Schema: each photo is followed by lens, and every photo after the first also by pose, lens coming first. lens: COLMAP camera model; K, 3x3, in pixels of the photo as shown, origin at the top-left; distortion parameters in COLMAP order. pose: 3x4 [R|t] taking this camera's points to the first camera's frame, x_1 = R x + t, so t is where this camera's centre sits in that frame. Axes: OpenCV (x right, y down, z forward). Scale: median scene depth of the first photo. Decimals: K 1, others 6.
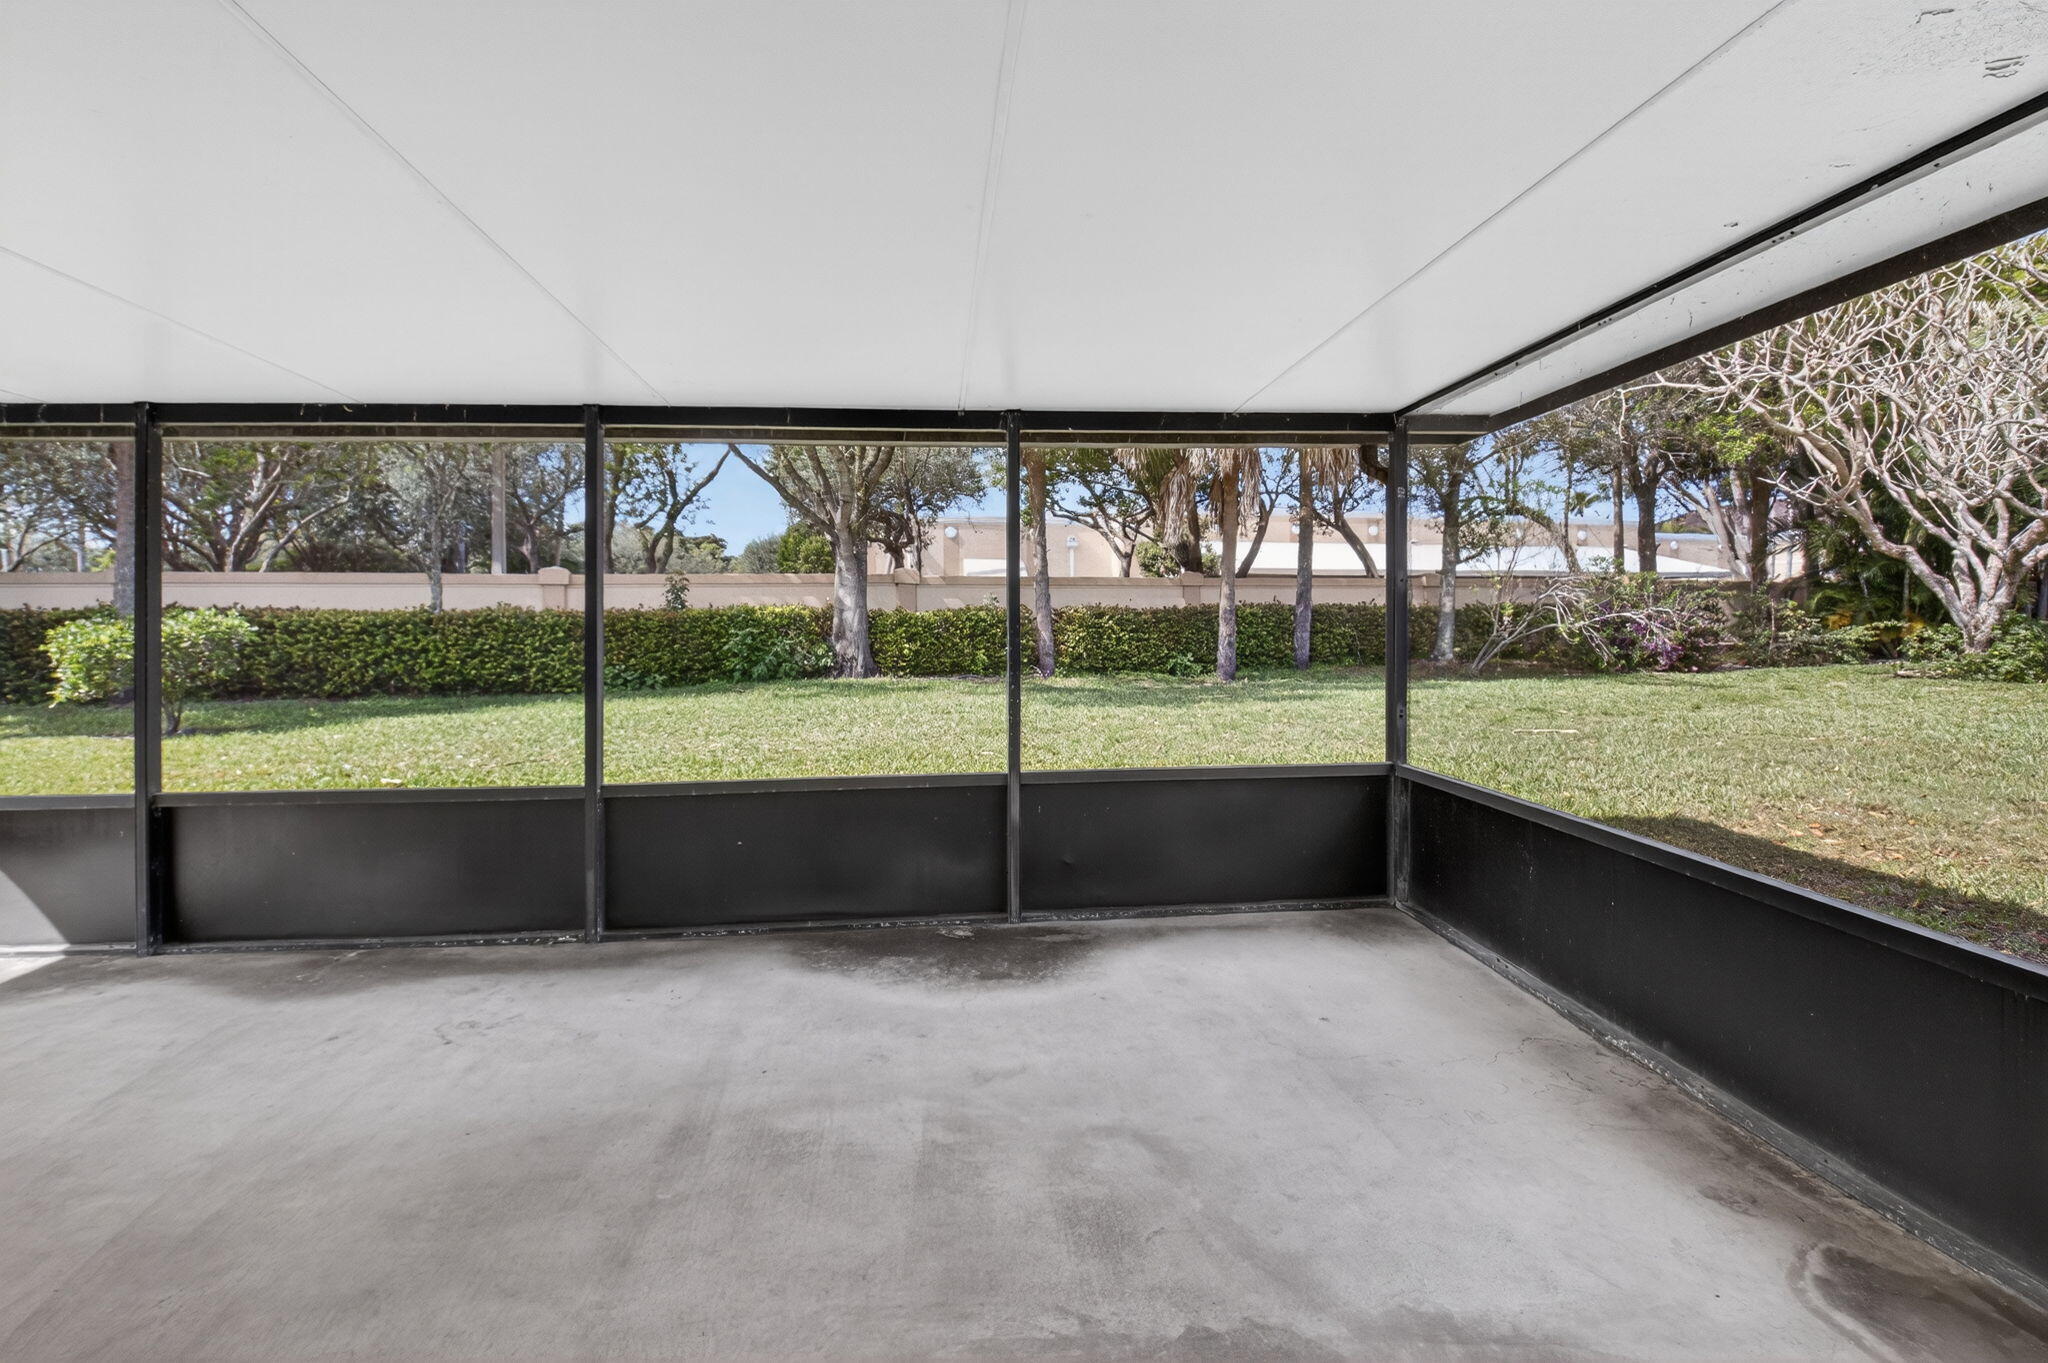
lens RADIAL K [[937.1, 0, 1034.9], [0, 937.1, 644.0], [0, 0, 1]] dist [-0.019908, -0.011593]
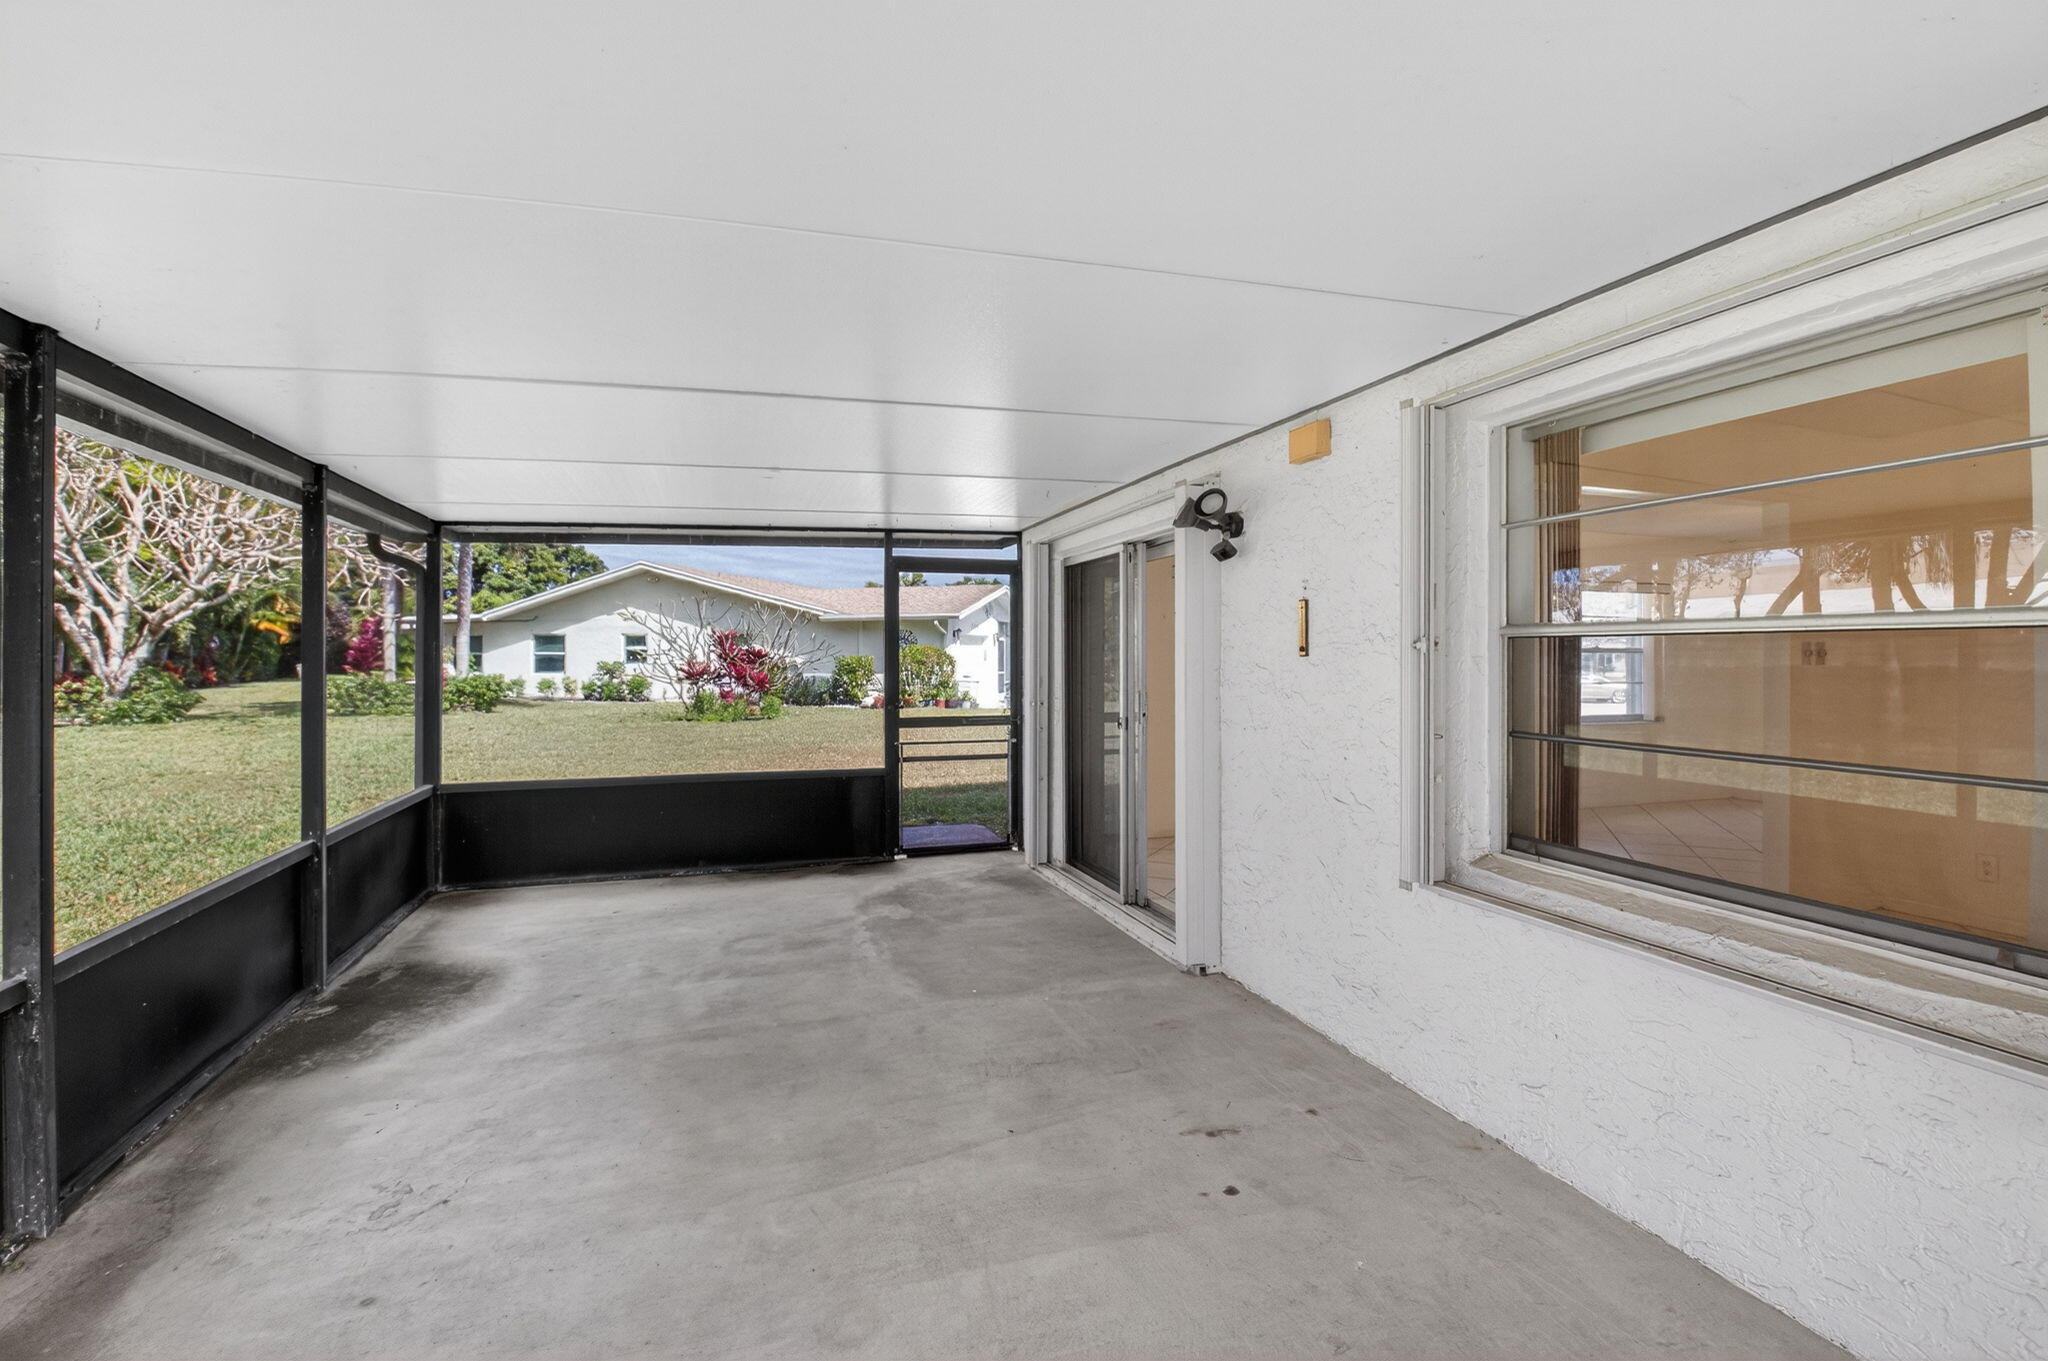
lens RADIAL K [[955.1, 0, 1042.2], [0, 955.1, 649.6], [0, 0, 1]] dist [0.000541, -0.017723]
pose [[-0.228098, 0.008620, 0.973600, -1.615823], [0.038652, 0.999253, 0.000209, -0.044685], [-0.972871, 0.037679, -0.228260, 0.660908]]
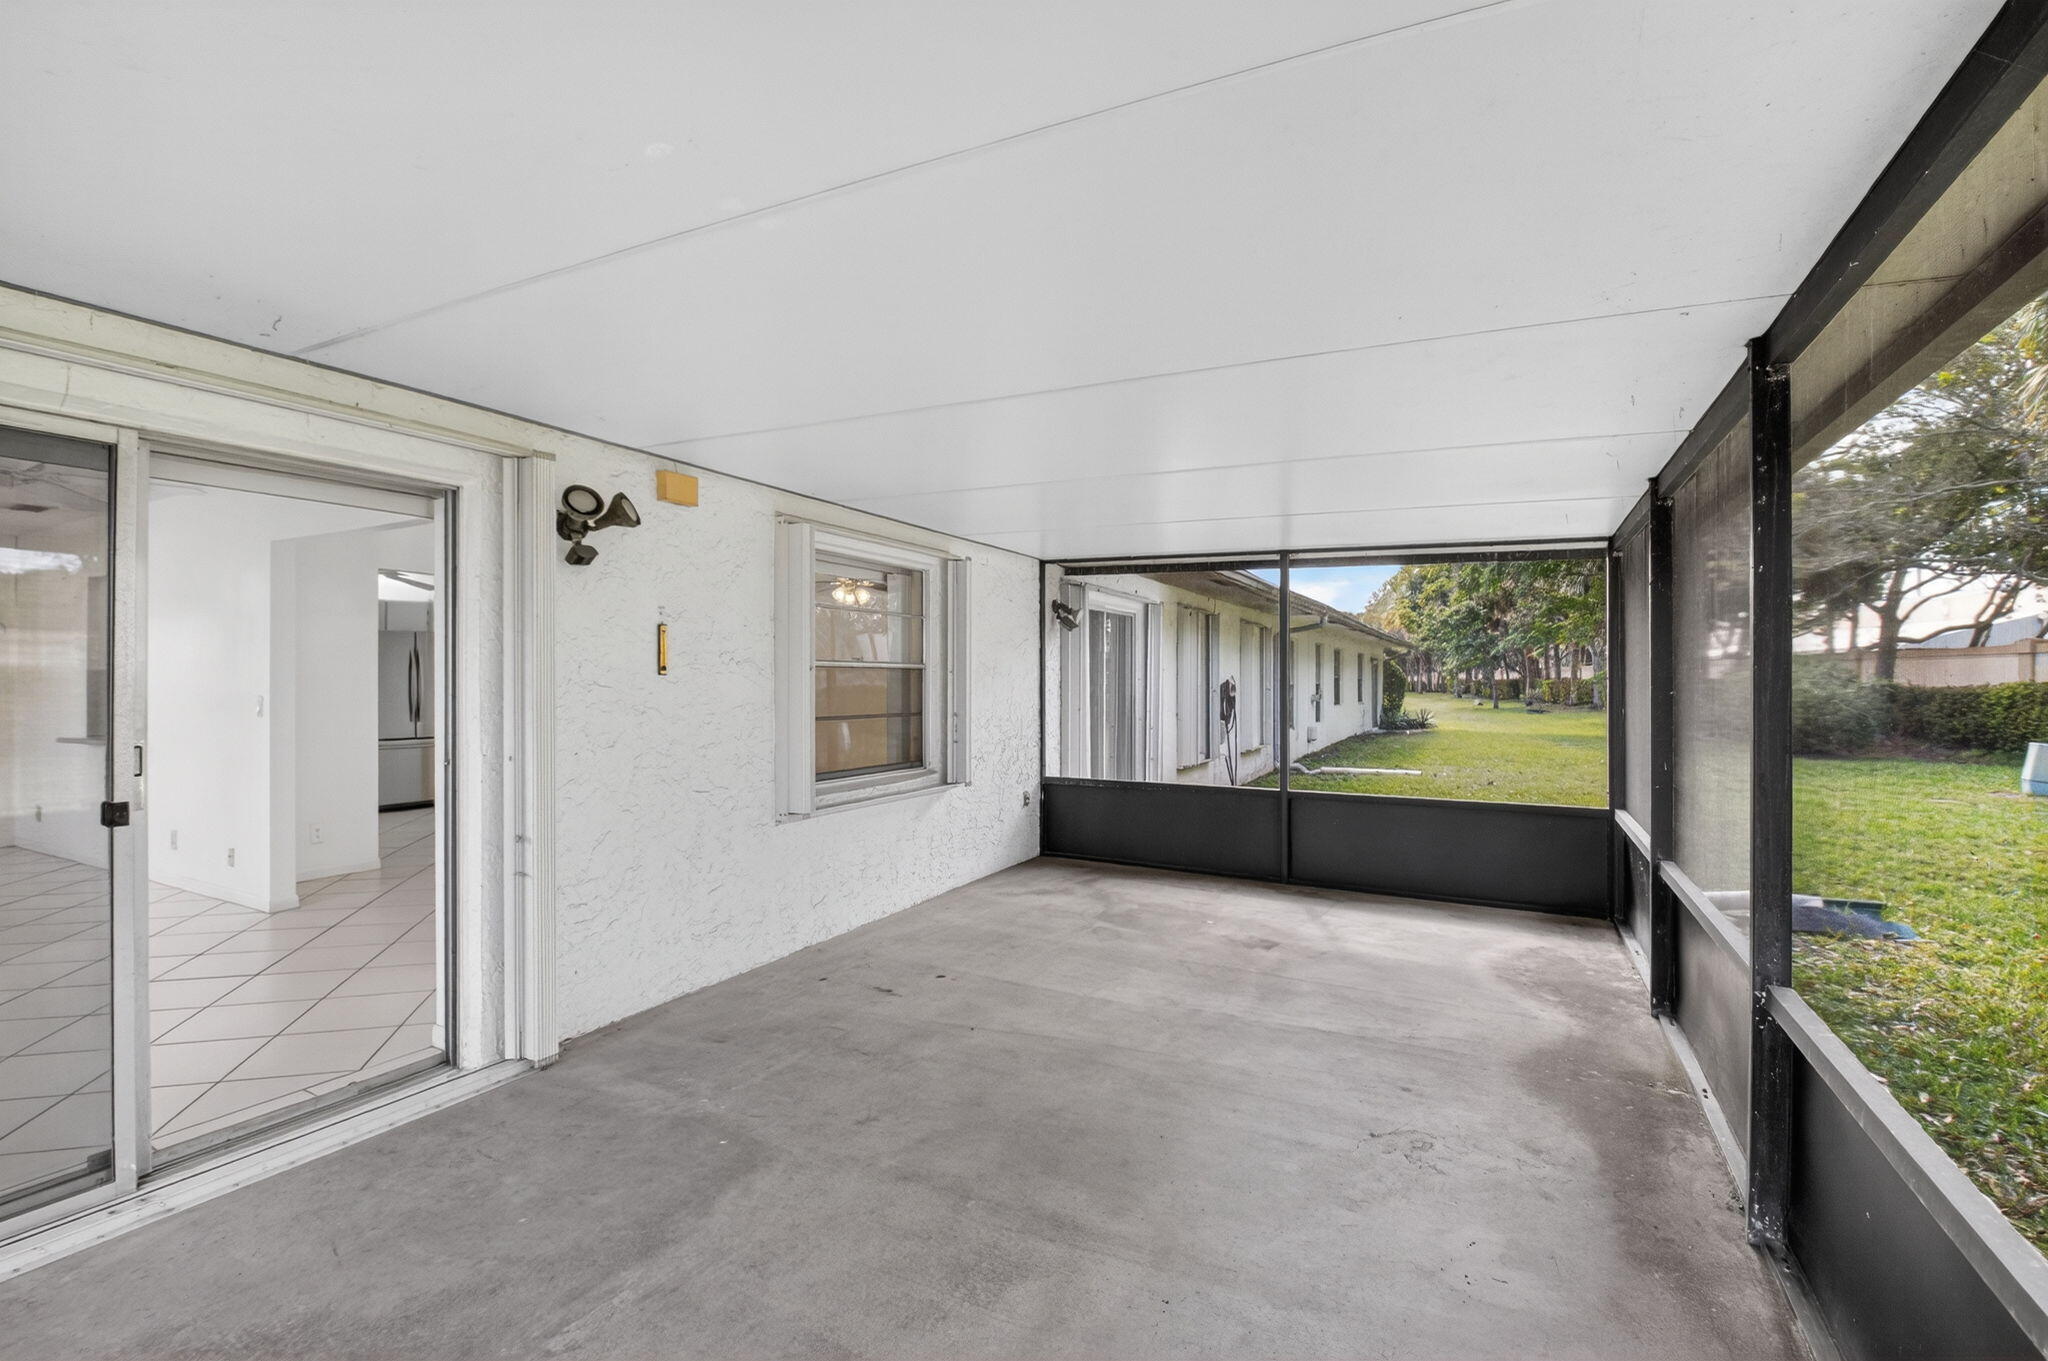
lens RADIAL K [[897.8, 0, 1024.0], [0, 897.8, 680.5], [0, 0, 1]] dist [-0.000254, -0.000213]
pose [[-0.548273, 0.002892, -0.836294, 0.364501], [-0.029203, 0.999318, 0.022601, -0.059612], [0.835789, 0.036814, -0.547814, 1.210321]]
